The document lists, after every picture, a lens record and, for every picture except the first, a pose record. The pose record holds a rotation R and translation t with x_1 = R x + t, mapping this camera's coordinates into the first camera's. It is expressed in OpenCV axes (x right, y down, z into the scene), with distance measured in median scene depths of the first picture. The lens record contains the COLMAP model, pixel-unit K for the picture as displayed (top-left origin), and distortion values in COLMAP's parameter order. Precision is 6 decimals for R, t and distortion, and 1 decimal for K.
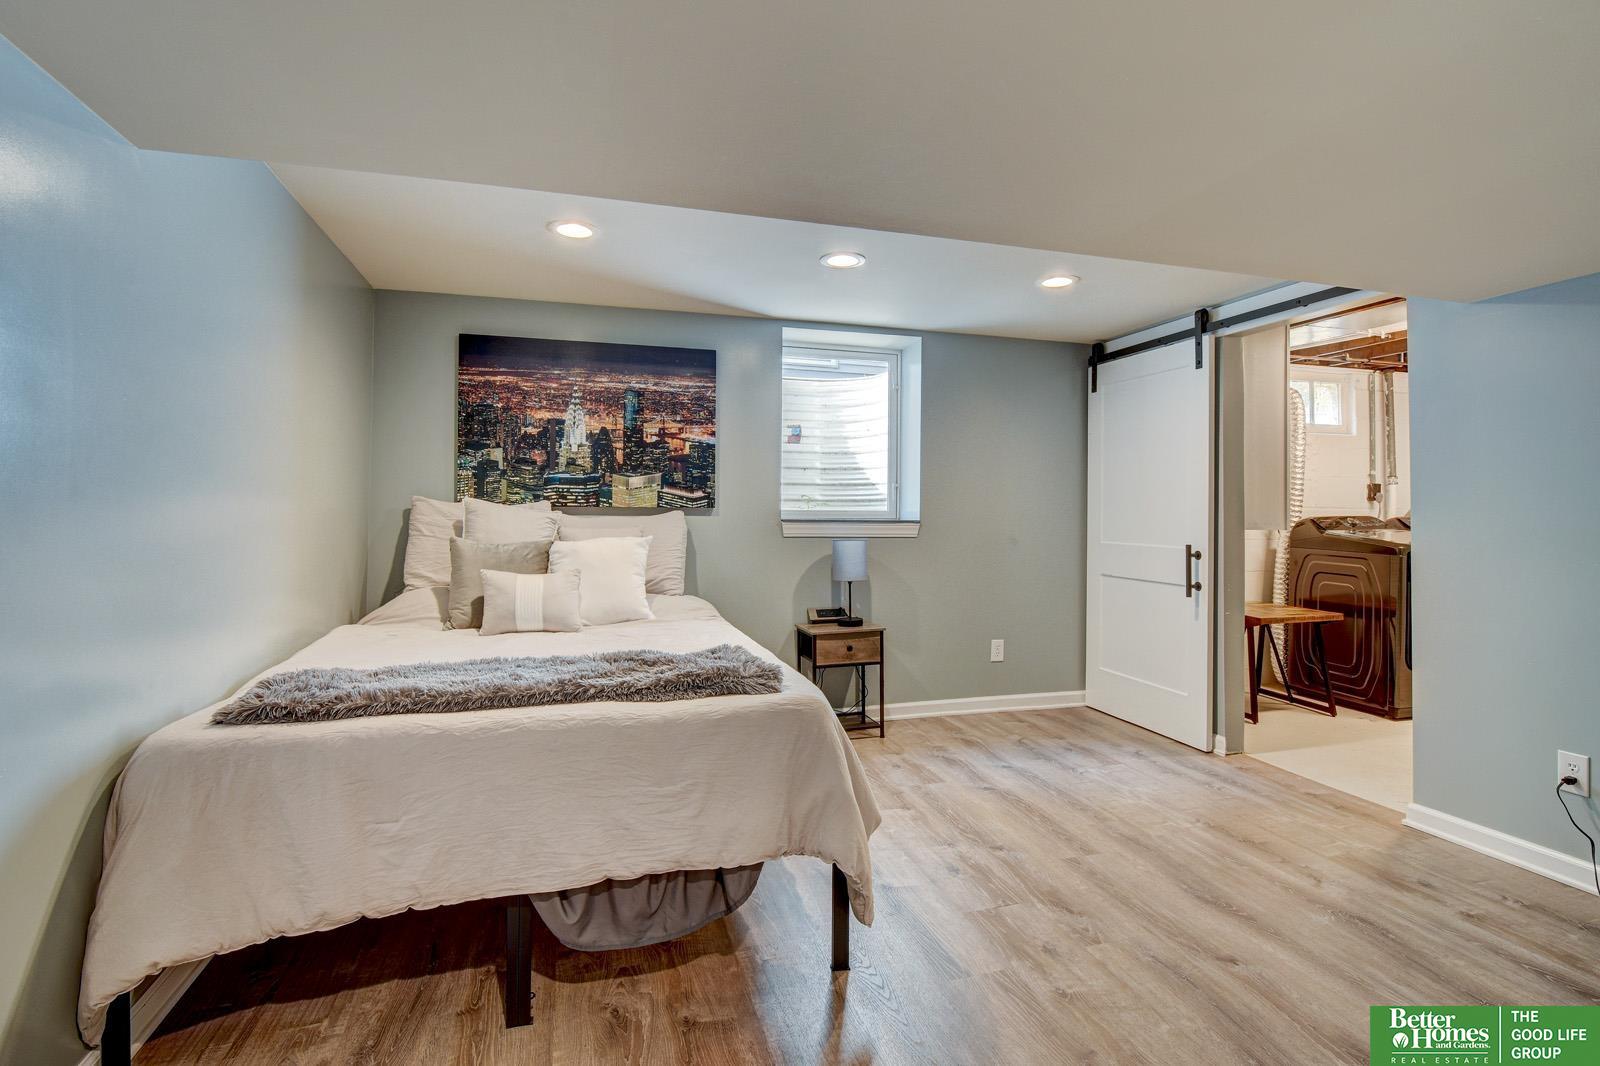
lens RADIAL K [[757.6, 0, 823.2], [0, 757.6, 501.1], [0, 0, 1]] dist [0.003110, -0.009015]
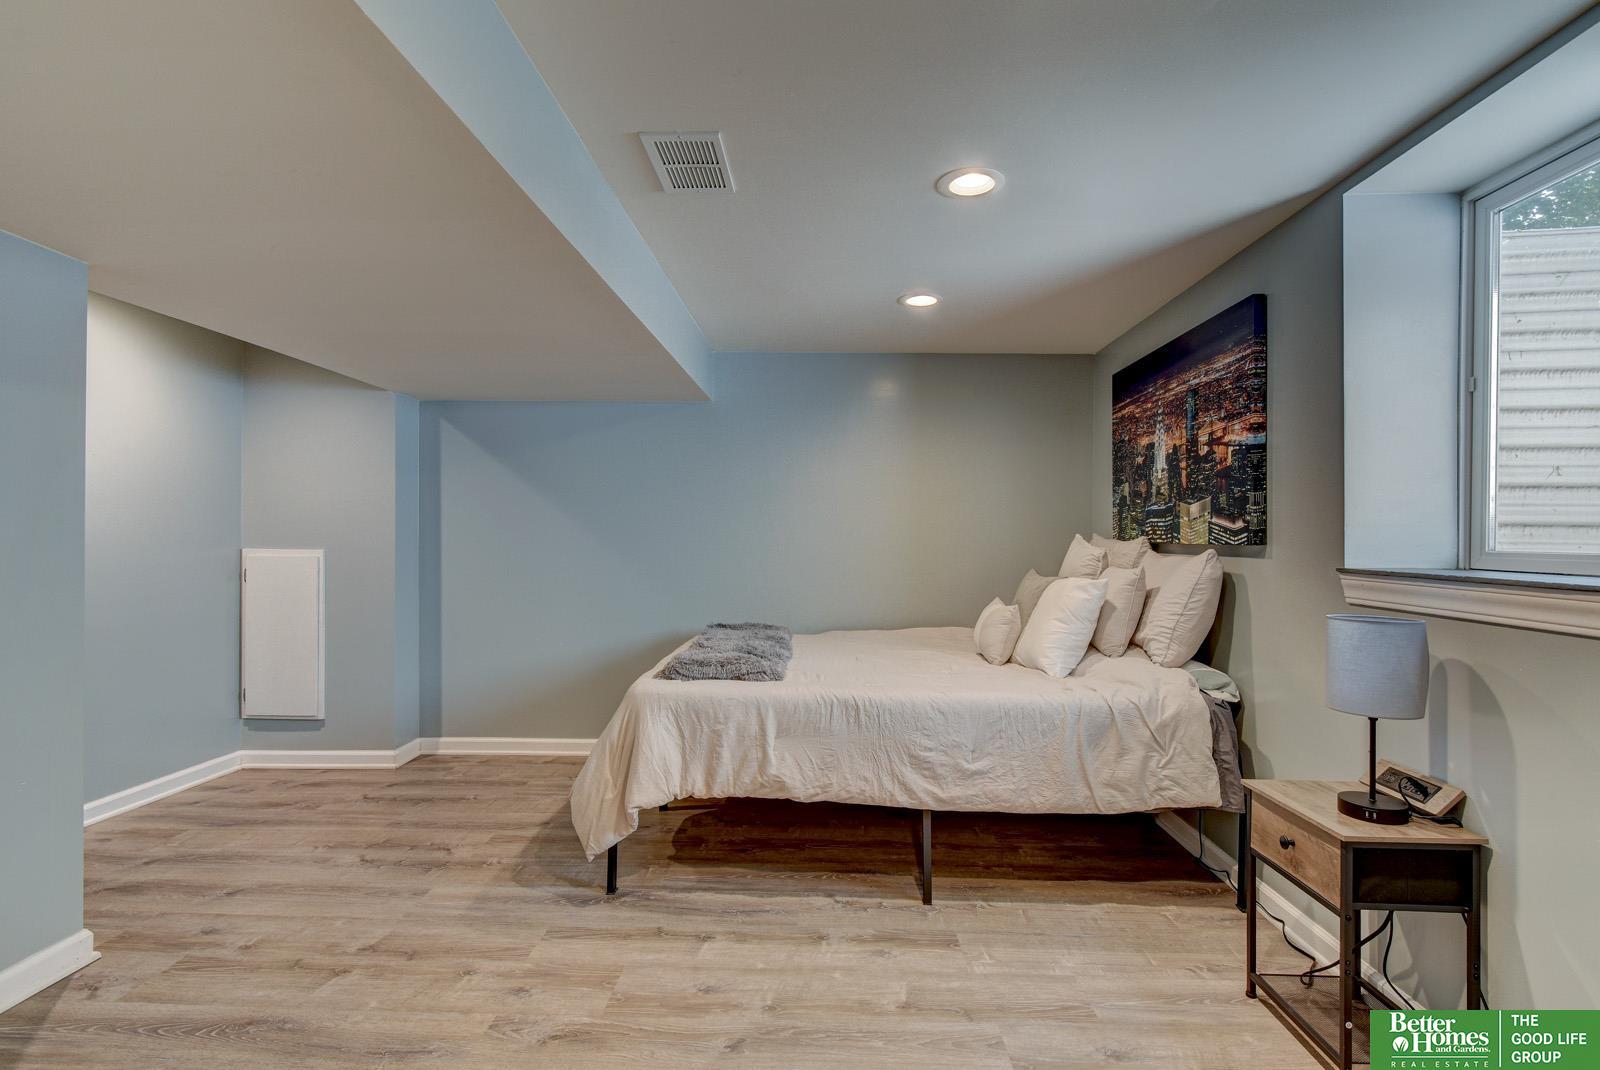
lens RADIAL K [[757.6, 0, 806.5], [0, 757.6, 536.5], [0, 0, 1]] dist [0.003110, -0.009015]
pose [[-0.316688, -0.009807, -0.948479, 0.587329], [-0.003792, 0.999952, -0.009074, 0.008760], [0.948522, 0.000723, -0.316710, 0.877062]]
